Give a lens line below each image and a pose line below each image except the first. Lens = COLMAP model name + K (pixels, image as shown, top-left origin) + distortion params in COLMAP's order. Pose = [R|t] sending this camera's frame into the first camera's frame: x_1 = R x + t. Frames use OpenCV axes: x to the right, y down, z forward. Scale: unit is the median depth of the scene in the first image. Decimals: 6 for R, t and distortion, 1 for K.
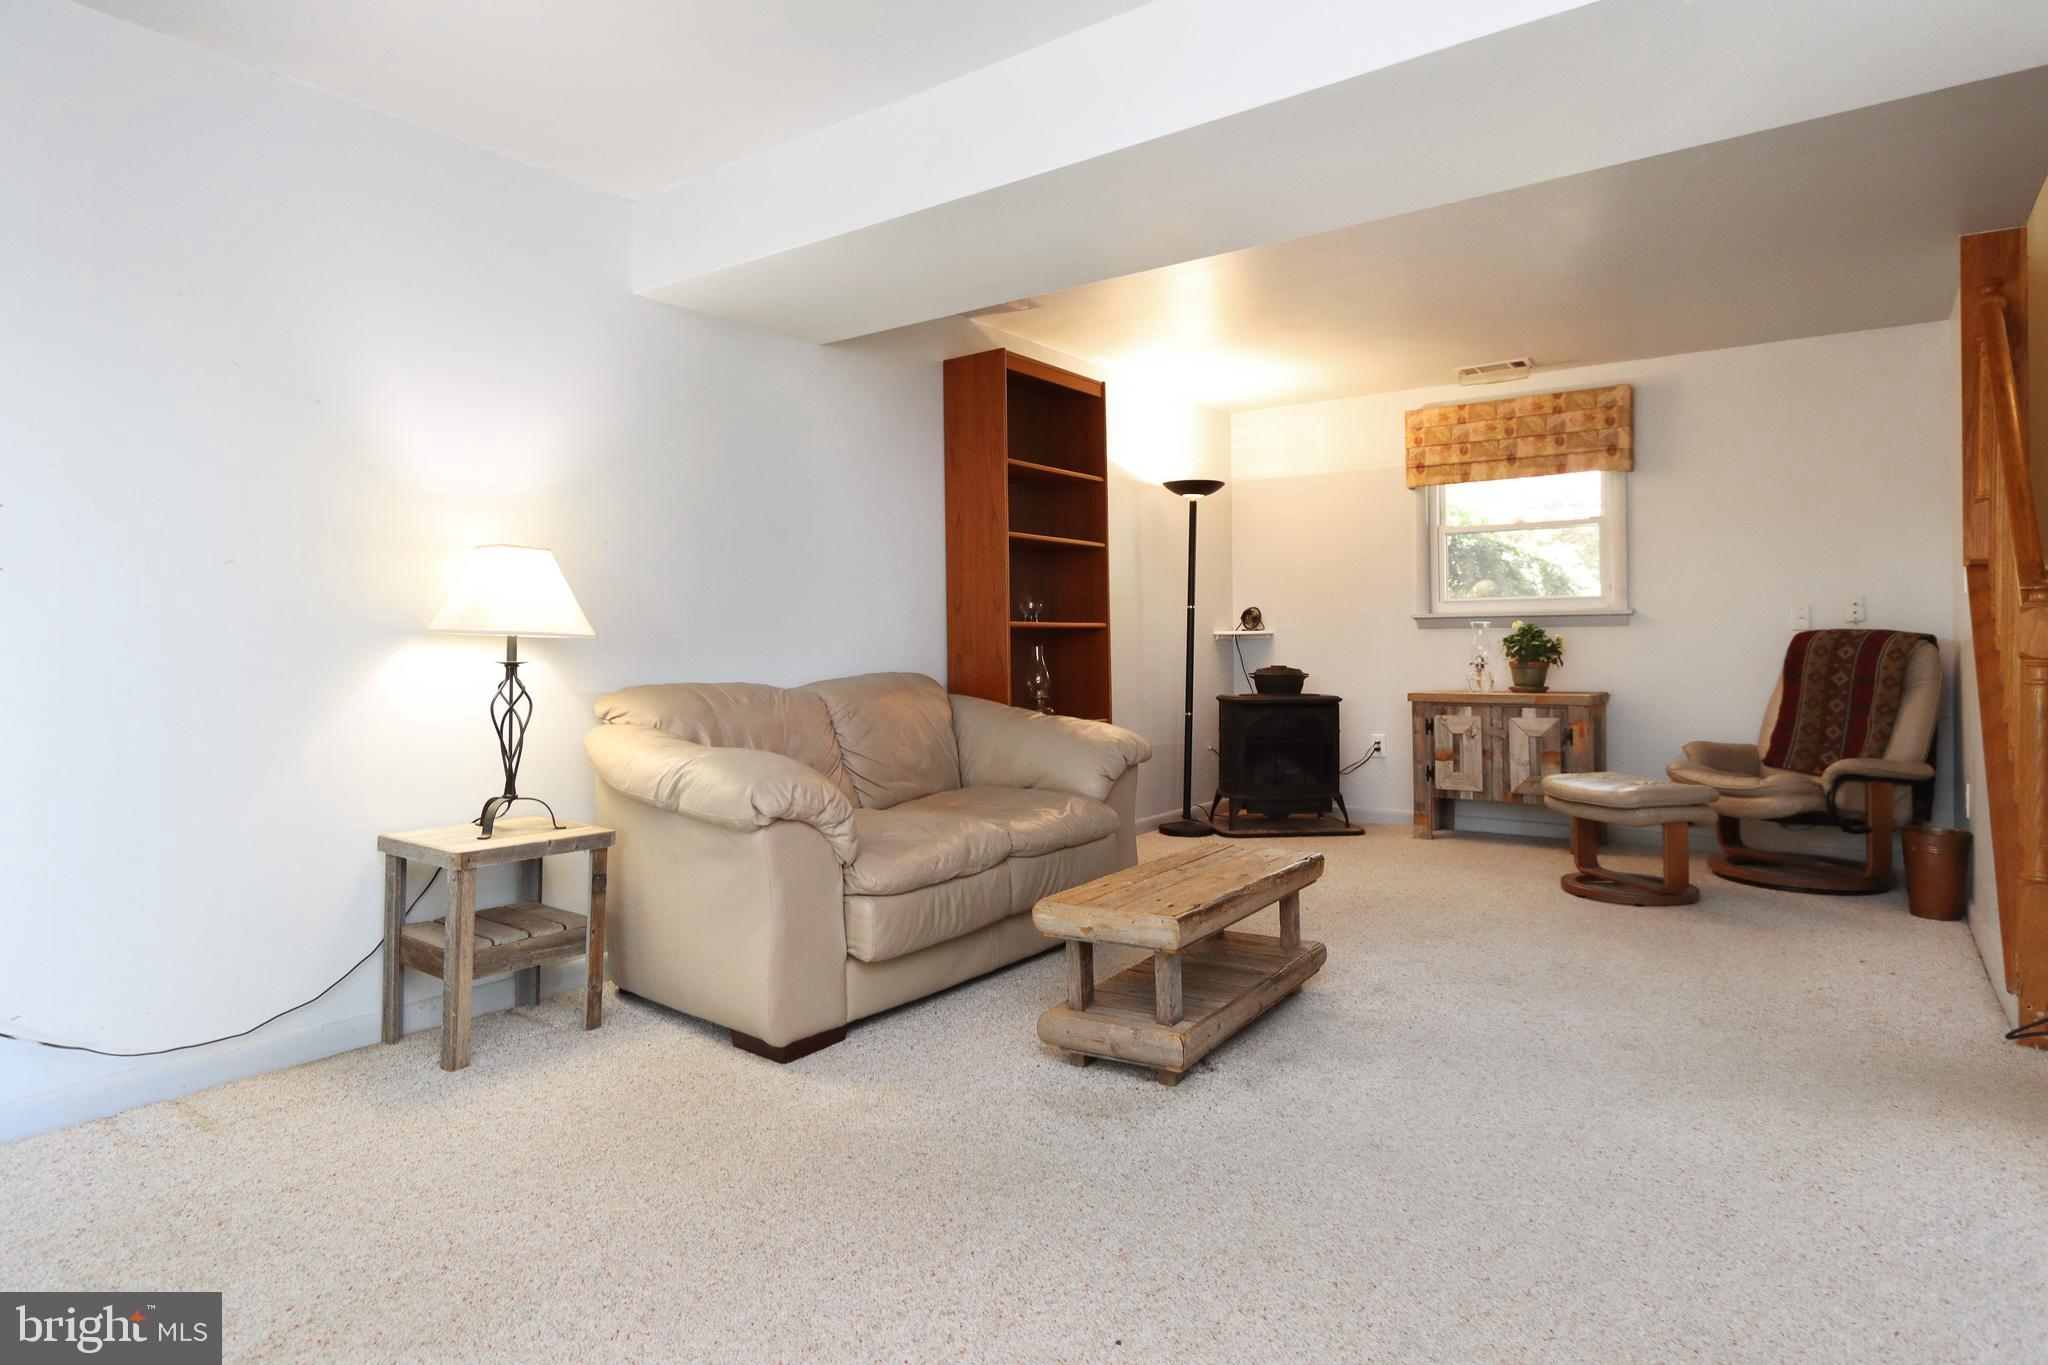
lens RADIAL K [[1139.2, 0, 1021.0], [0, 1139.2, 637.4], [0, 0, 1]] dist [-0.019071, 0.000872]
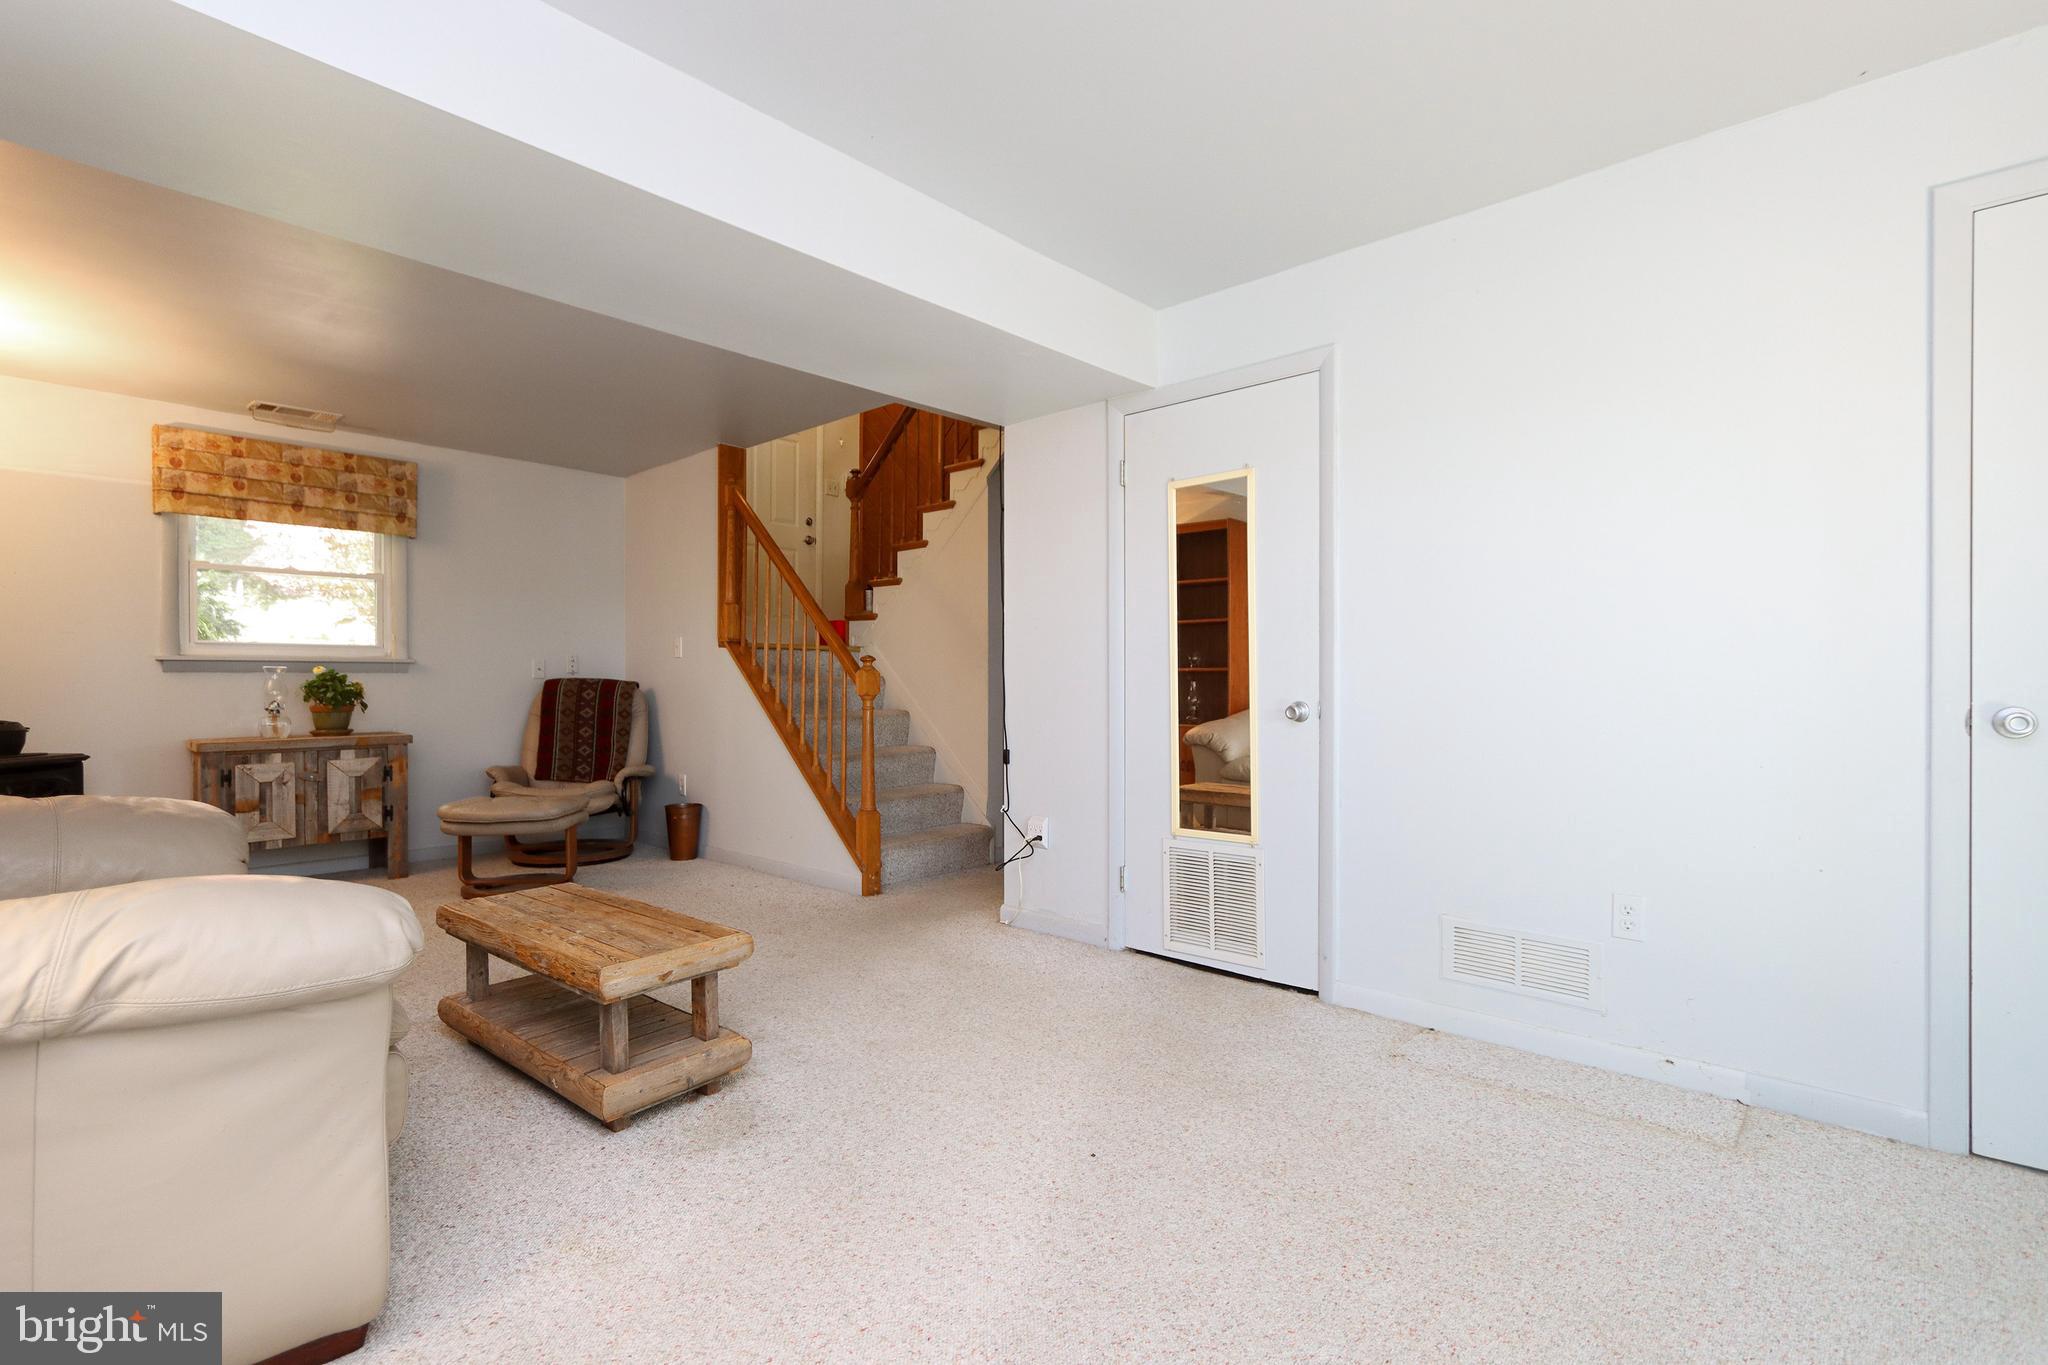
lens RADIAL K [[943.0, 0, 1018.2], [0, 943.0, 681.3], [0, 0, 1]] dist [-0.003047, 0.000019]
pose [[0.100616, 0.005581, 0.994910, -0.348024], [-0.005401, 0.999973, -0.005063, -0.000178], [-0.994911, -0.004864, 0.100644, 0.287909]]
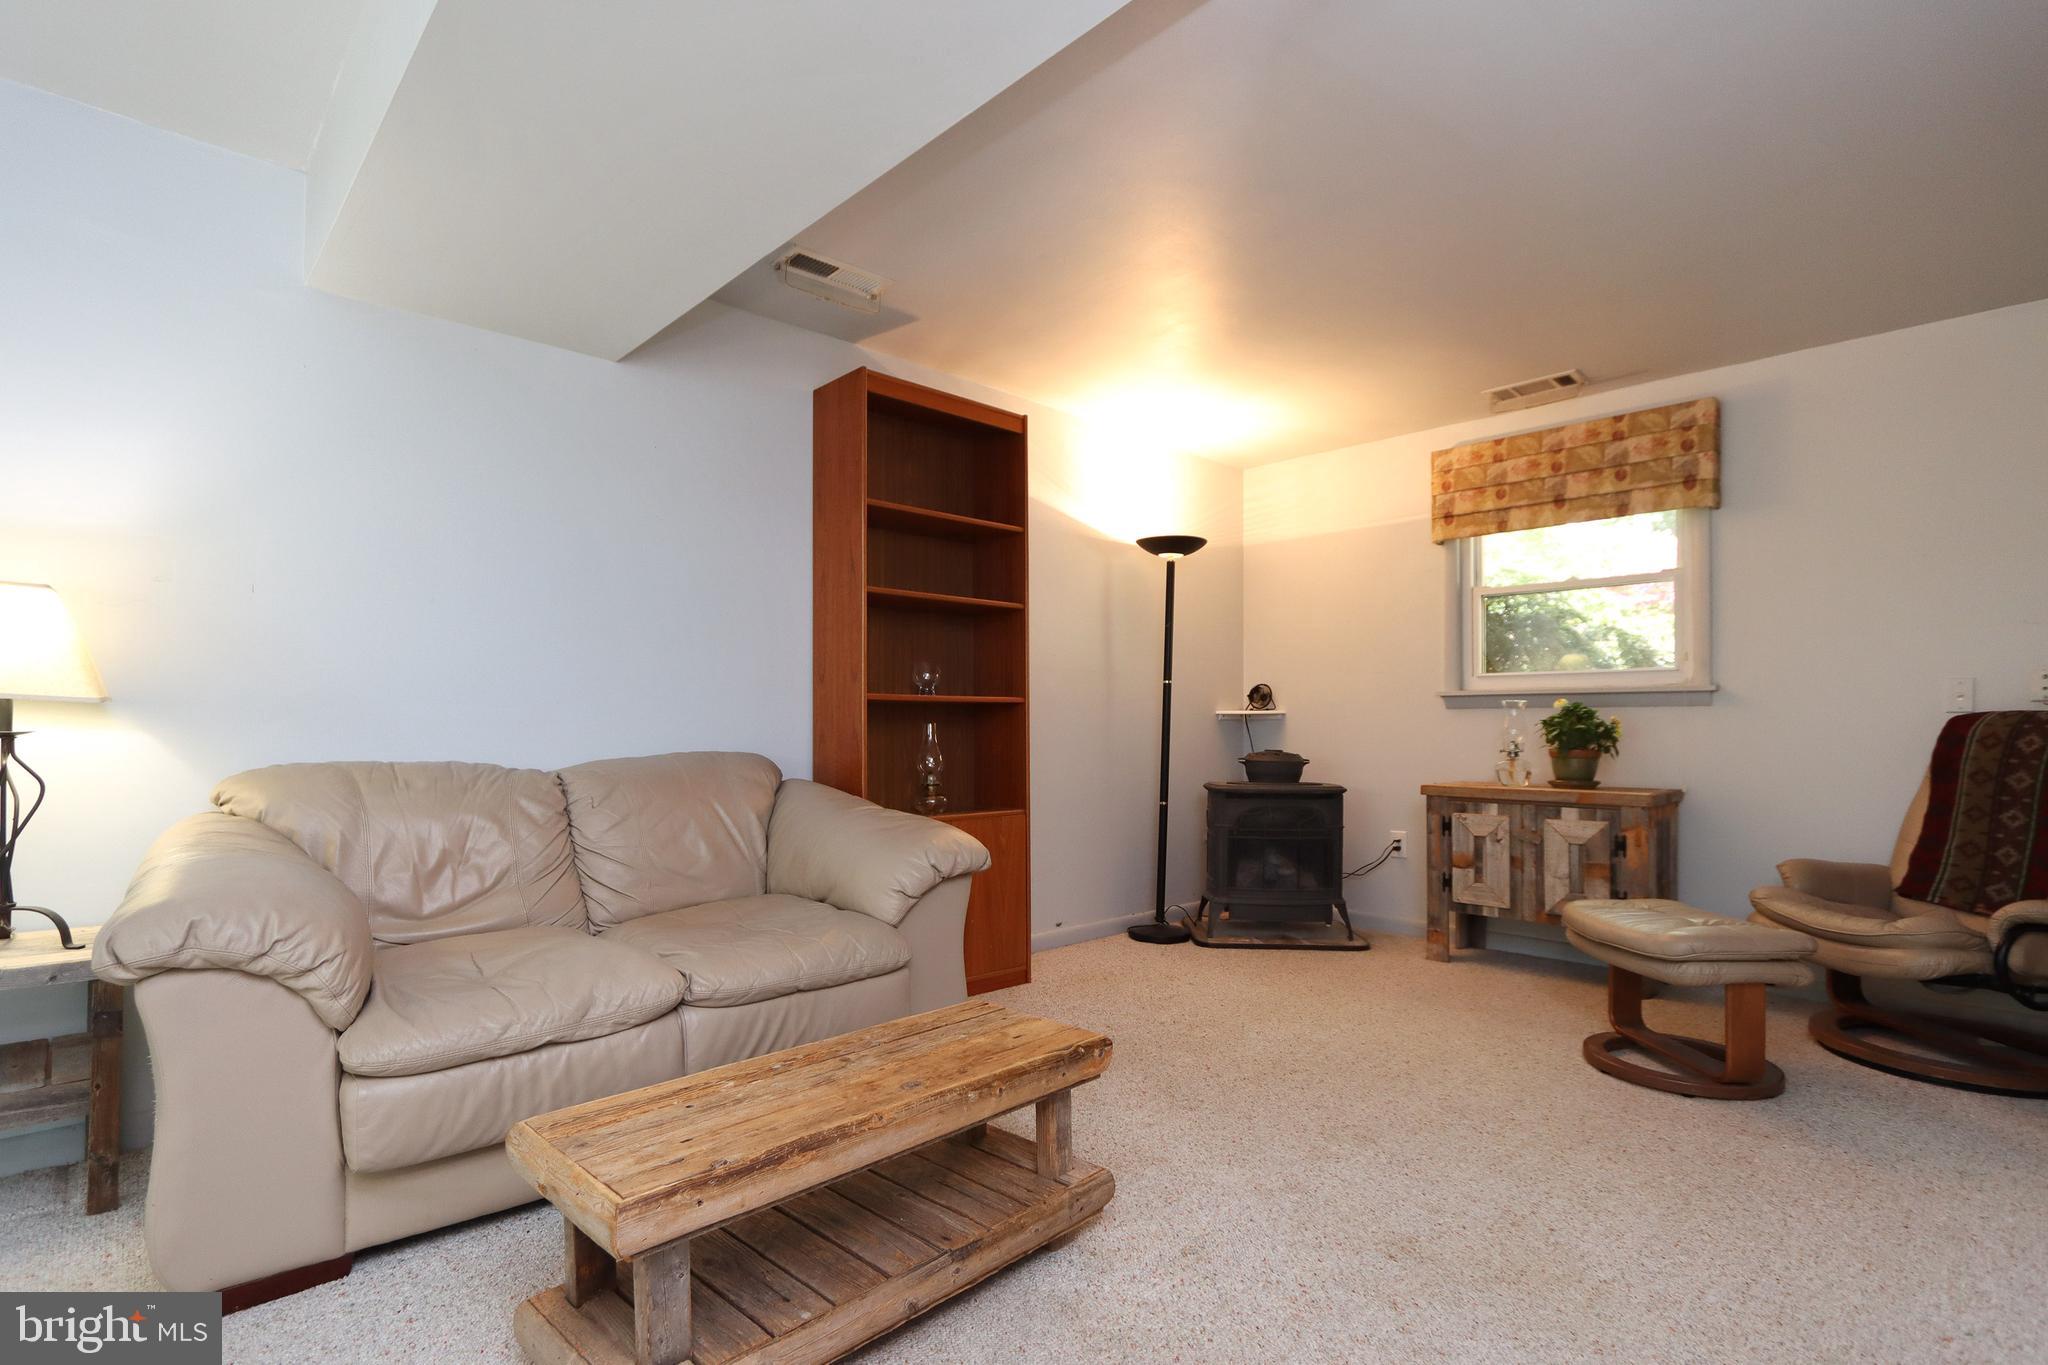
lens RADIAL K [[975.5, 0, 1019.5], [0, 975.5, 725.4], [0, 0, 1]] dist [-0.017590, -0.000454]
pose [[0.983749, 0.010212, -0.179257, 0.183841], [-0.009188, 0.999936, 0.006546, 0.003395], [0.179312, -0.004792, 0.983781, 0.253218]]
